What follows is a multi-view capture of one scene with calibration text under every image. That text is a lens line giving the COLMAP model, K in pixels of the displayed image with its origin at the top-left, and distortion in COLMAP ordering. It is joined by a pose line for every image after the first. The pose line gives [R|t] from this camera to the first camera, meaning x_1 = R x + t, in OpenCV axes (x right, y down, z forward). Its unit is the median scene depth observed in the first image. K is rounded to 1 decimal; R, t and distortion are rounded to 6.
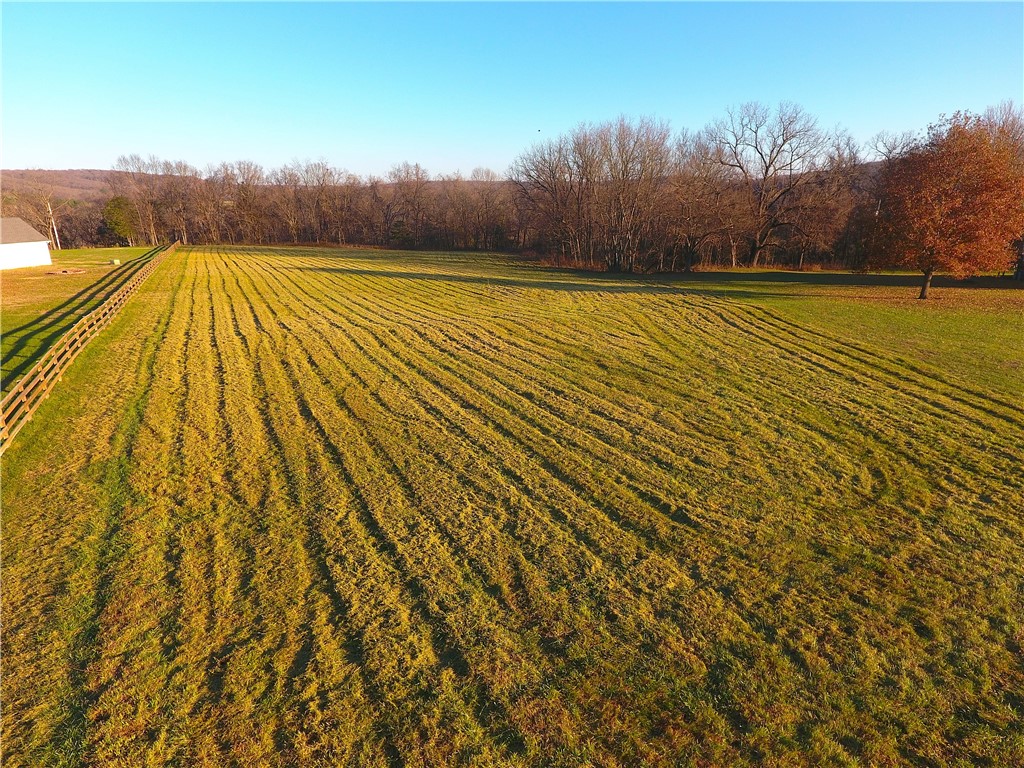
lens RADIAL K [[592.8, 0, 511.6], [0, 592.8, 388.1], [0, 0, 1]] dist [-0.007065, 0.001603]
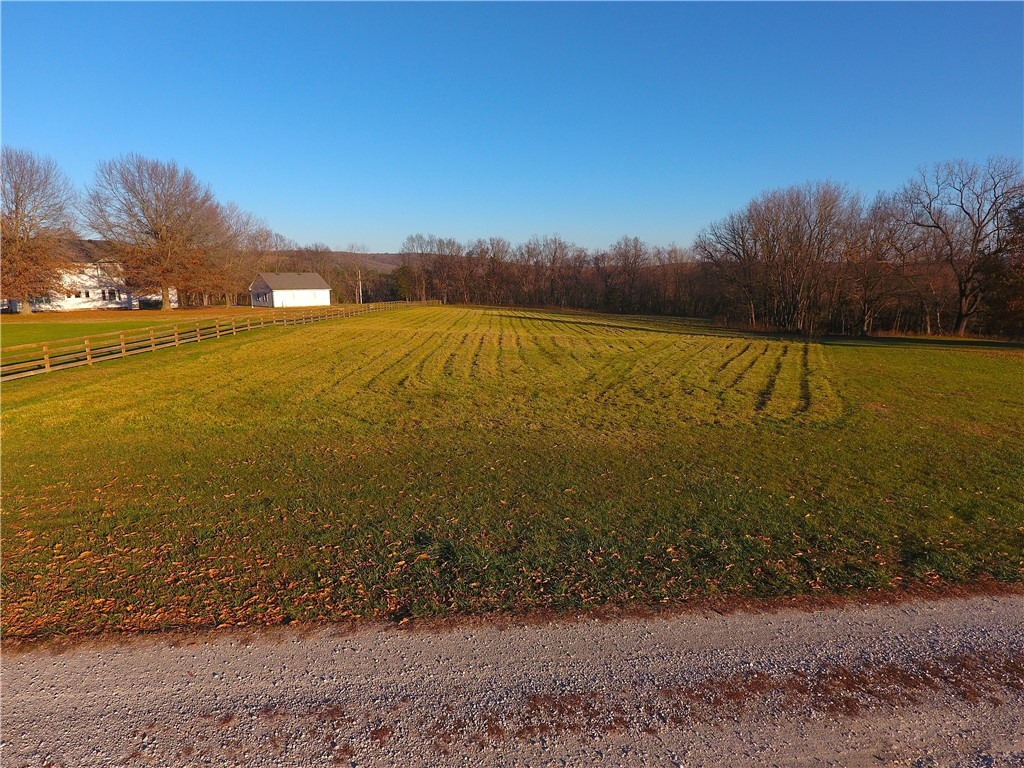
lens RADIAL K [[592.8, 0, 515.2], [0, 592.8, 390.3], [0, 0, 1]] dist [-0.007065, 0.001603]
pose [[0.905602, 0.087335, -0.415038, 0.527675], [-0.138000, 0.985996, -0.093633, 0.145118], [0.401049, 0.142070, 0.904973, -0.164509]]
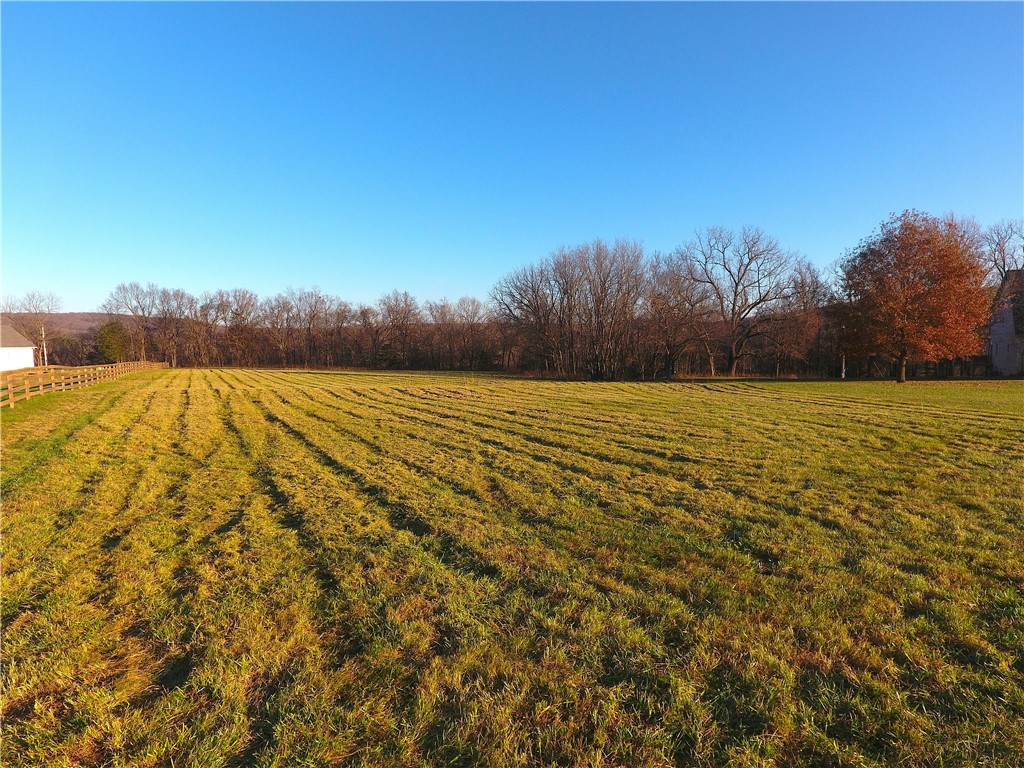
lens RADIAL K [[592.8, 0, 511.4], [0, 592.8, 391.9], [0, 0, 1]] dist [-0.007065, 0.001603]
pose [[0.999701, -0.004423, 0.024066, 0.005116], [0.009621, 0.975356, -0.220428, 0.128679], [-0.022498, 0.220593, 0.975106, 0.044420]]
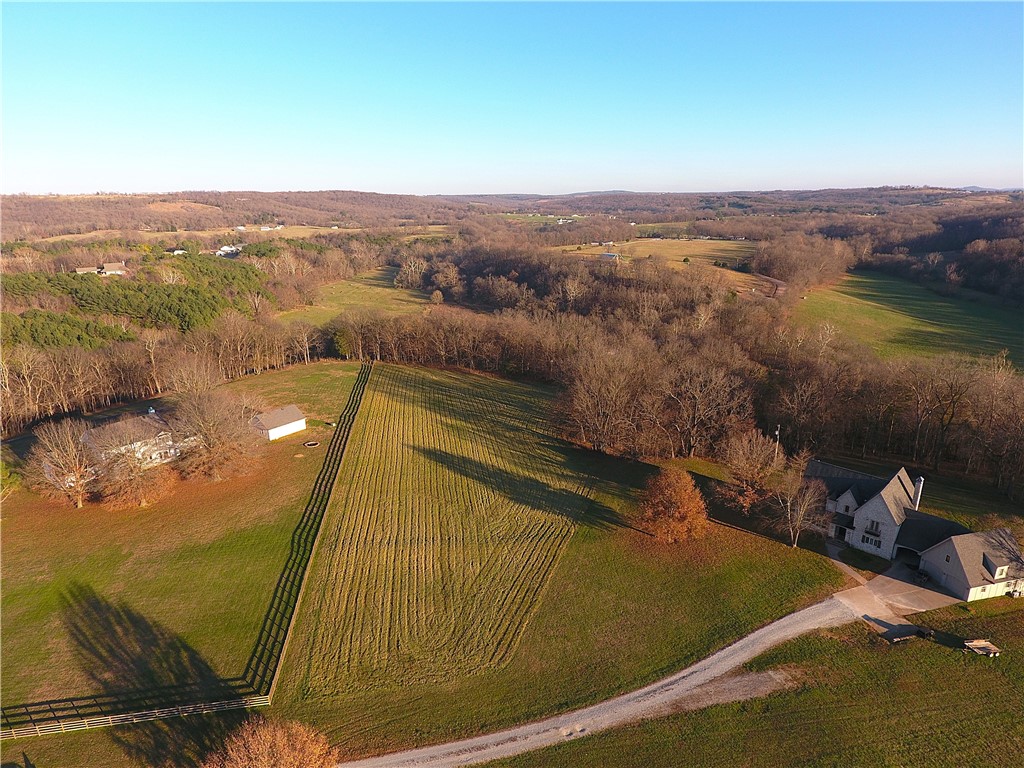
lens RADIAL K [[592.8, 0, 515.9], [0, 592.8, 387.7], [0, 0, 1]] dist [-0.007065, 0.001603]
pose [[0.952196, 0.088284, -0.292453, 1.187459], [-0.090806, 0.995856, 0.004968, -1.018015], [0.291680, 0.021826, 0.956267, -1.783775]]
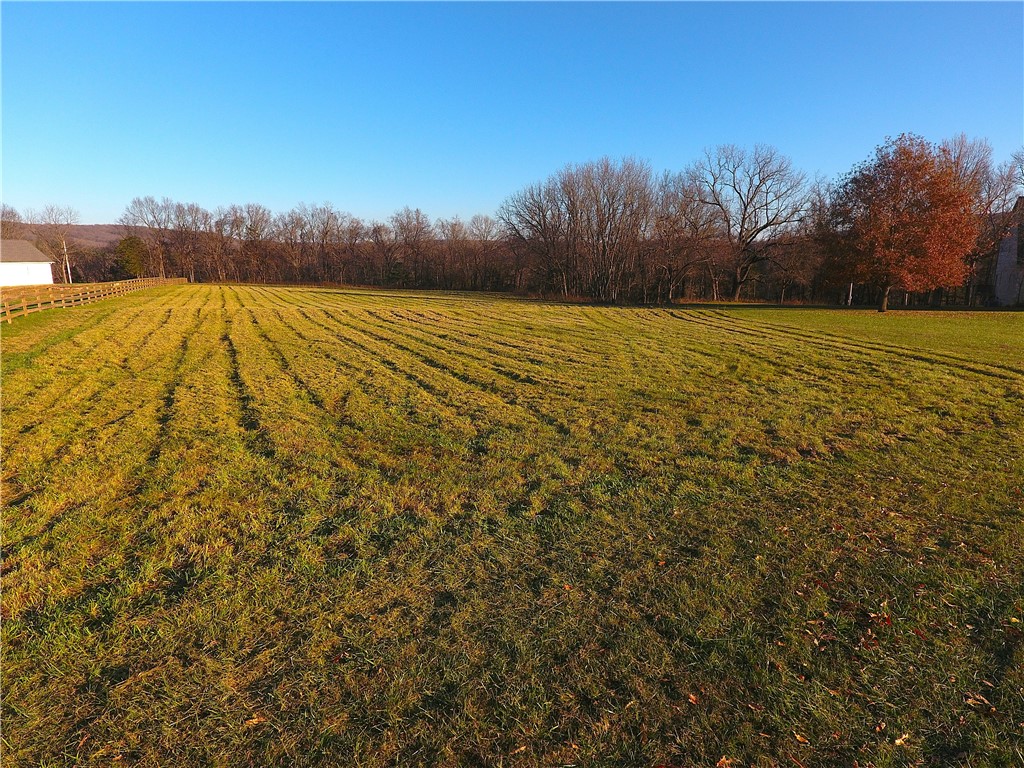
lens RADIAL K [[592.8, 0, 512.3], [0, 592.8, 388.4], [0, 0, 1]] dist [-0.007065, 0.001603]
pose [[0.999804, 0.015019, -0.012901, 0.113050], [-0.016156, 0.995528, -0.093075, 0.136372], [0.011445, 0.093265, 0.995576, -0.026899]]
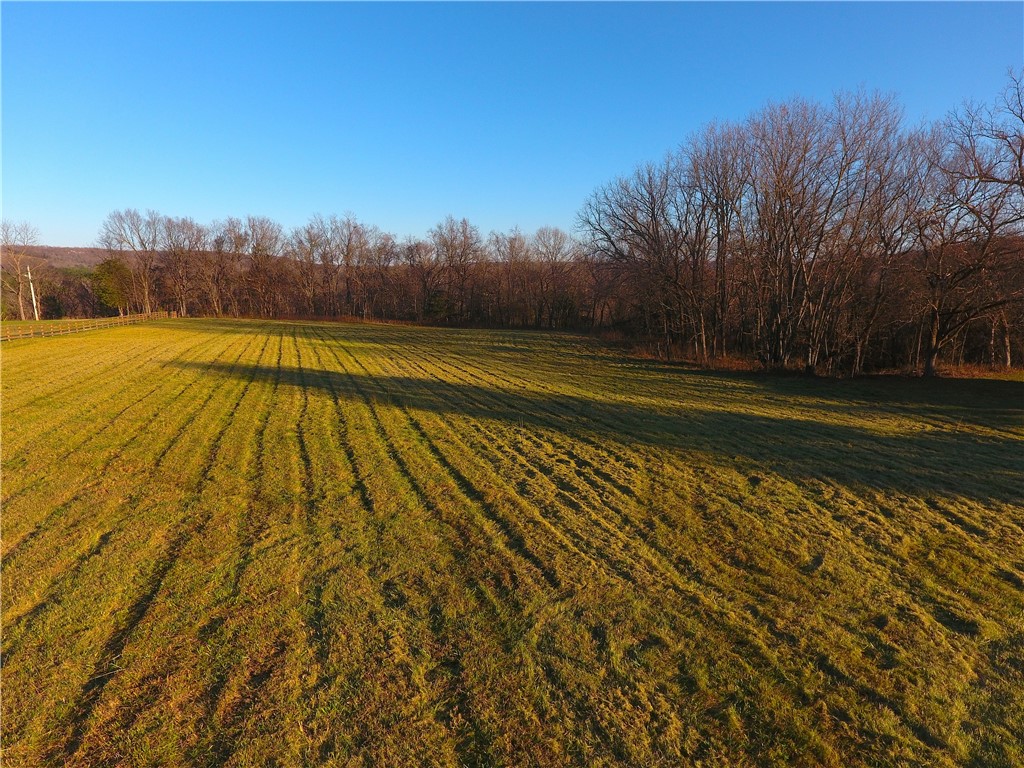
lens RADIAL K [[592.8, 0, 511.1], [0, 592.8, 389.2], [0, 0, 1]] dist [-0.007065, 0.001603]
pose [[0.992772, 0.026752, -0.117000, -0.010406], [-0.041390, 0.991352, -0.124531, -0.286420], [0.112657, 0.128474, 0.985293, 1.227100]]
